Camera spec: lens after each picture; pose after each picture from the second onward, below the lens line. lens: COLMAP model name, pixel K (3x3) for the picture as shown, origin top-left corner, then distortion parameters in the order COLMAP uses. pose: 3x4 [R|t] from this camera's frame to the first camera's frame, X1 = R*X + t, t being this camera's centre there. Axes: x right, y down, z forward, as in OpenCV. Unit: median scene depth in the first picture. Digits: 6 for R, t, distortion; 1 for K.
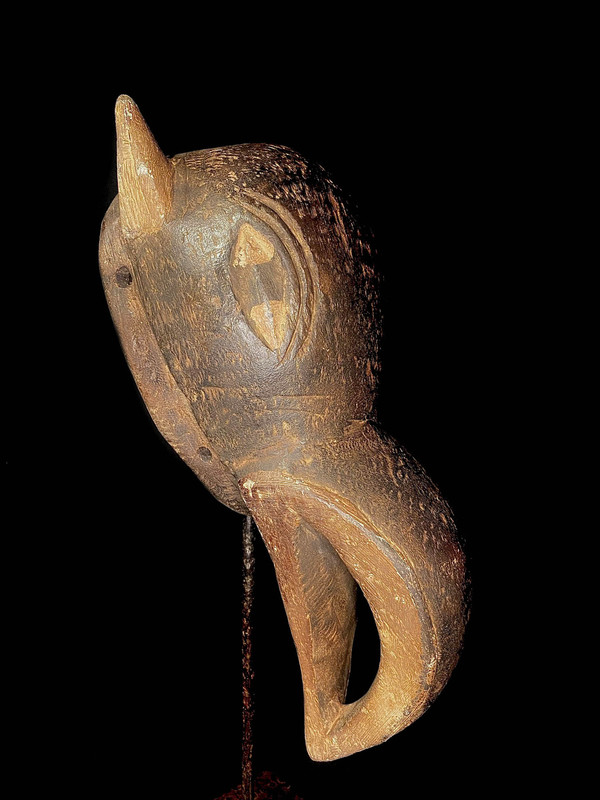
lens RADIAL K [[617.3, 0, 301.6], [0, 617.3, 391.4], [0, 0, 1]] dist [0.007497, -0.018390]
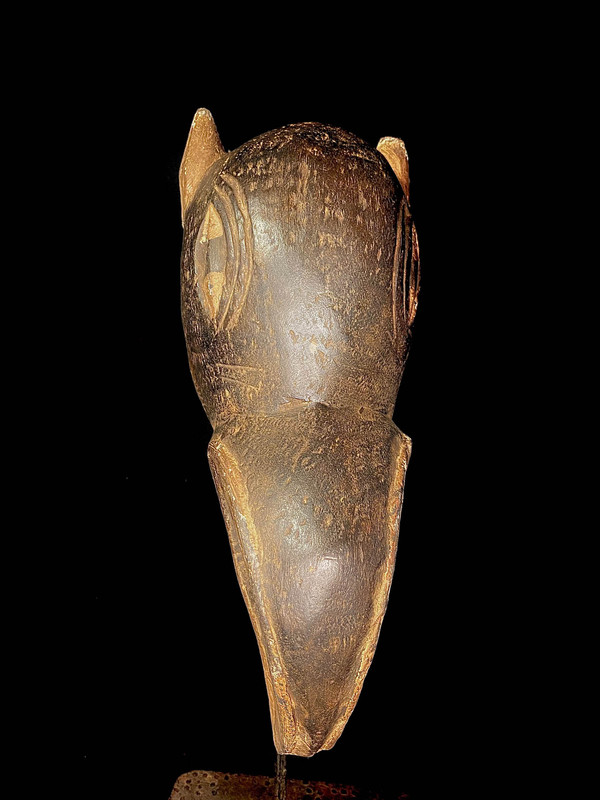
lens RADIAL K [[617.3, 0, 311.9], [0, 617.3, 390.5], [0, 0, 1]] dist [0.007497, -0.018390]
pose [[0.682277, 0.104254, -0.723623, 0.820590], [-0.120804, 0.992251, 0.029055, 0.003443], [0.721044, 0.067593, 0.689584, 0.382659]]
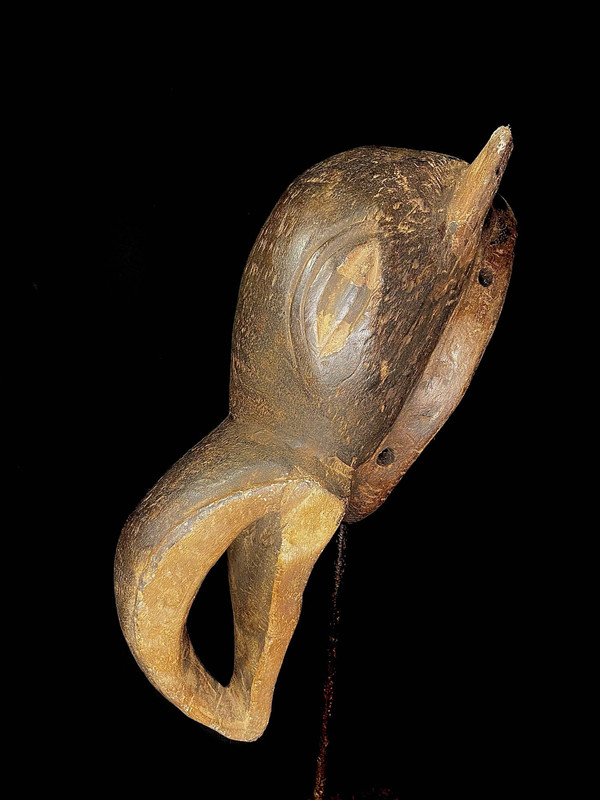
lens RADIAL K [[617.3, 0, 297.3], [0, 617.3, 400.0], [0, 0, 1]] dist [0.007497, -0.018390]
pose [[-0.500248, 0.087899, -0.861409, 1.002205], [-0.200343, 0.956090, 0.213906, -0.231523], [0.842386, 0.279583, -0.460672, 1.664597]]
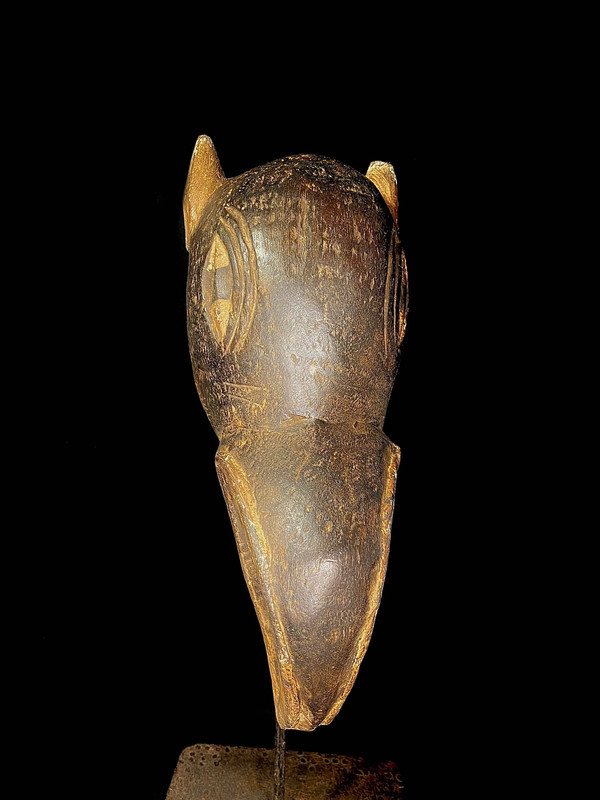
lens RADIAL K [[617.3, 0, 301.3], [0, 617.3, 399.2], [0, 0, 1]] dist [0.007497, -0.018390]
pose [[0.692552, 0.133042, -0.708993, 0.865399], [-0.116583, 0.990568, 0.072000, -0.059562], [0.711885, 0.032793, 0.701530, 0.284416]]
